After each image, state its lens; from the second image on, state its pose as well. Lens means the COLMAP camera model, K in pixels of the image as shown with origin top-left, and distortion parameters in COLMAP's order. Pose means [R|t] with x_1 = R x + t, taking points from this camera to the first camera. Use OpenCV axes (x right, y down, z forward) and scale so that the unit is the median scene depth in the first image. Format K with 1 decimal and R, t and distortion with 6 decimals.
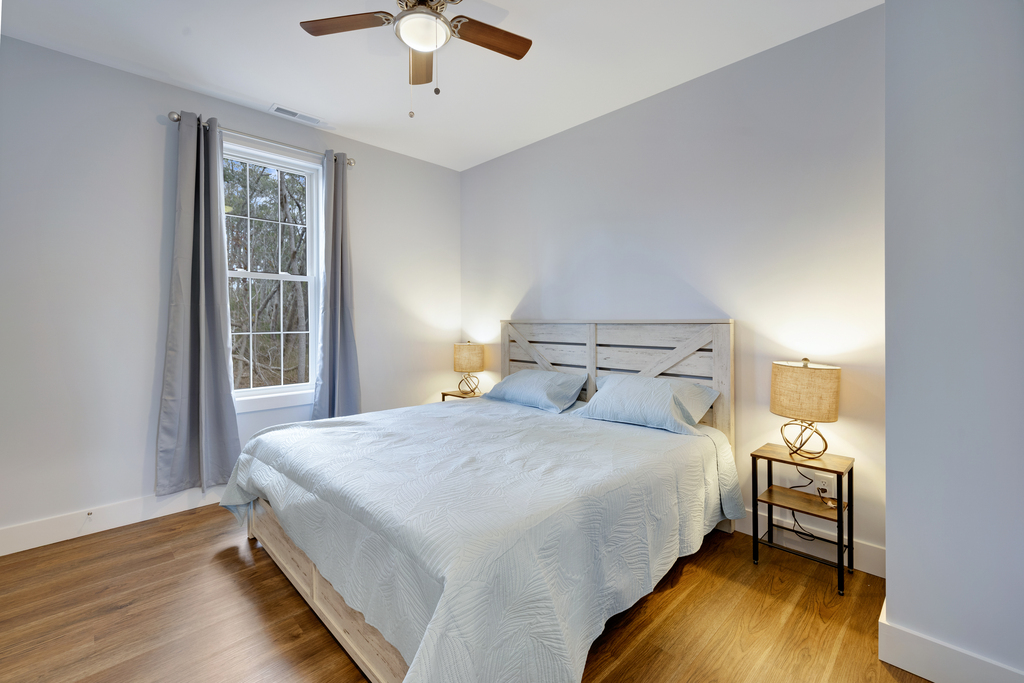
lens RADIAL K [[428.4, 0, 506.0], [0, 428.4, 318.1], [0, 0, 1]] dist [-0.005357, -0.000373]
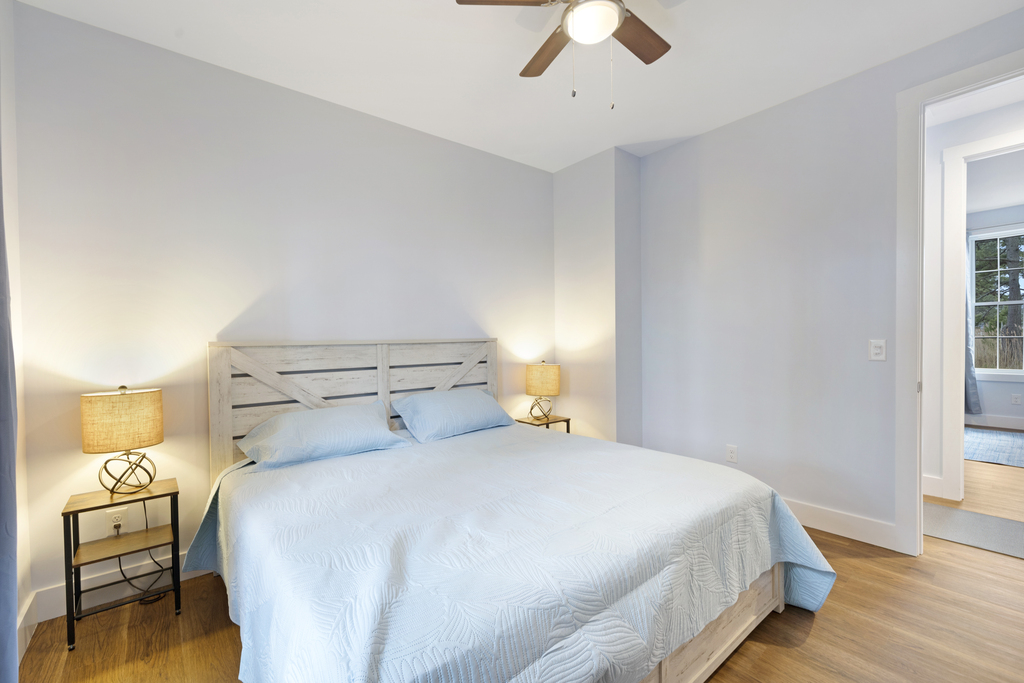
lens RADIAL K [[431.8, 0, 487.1], [0, 431.8, 340.0], [0, 0, 1]] dist [-0.012357, -0.000228]
pose [[0.126723, -0.003253, 0.991933, -0.683248], [0.009128, 0.999956, 0.002113, 0.004333], [-0.991896, 0.008787, 0.126747, 0.674092]]
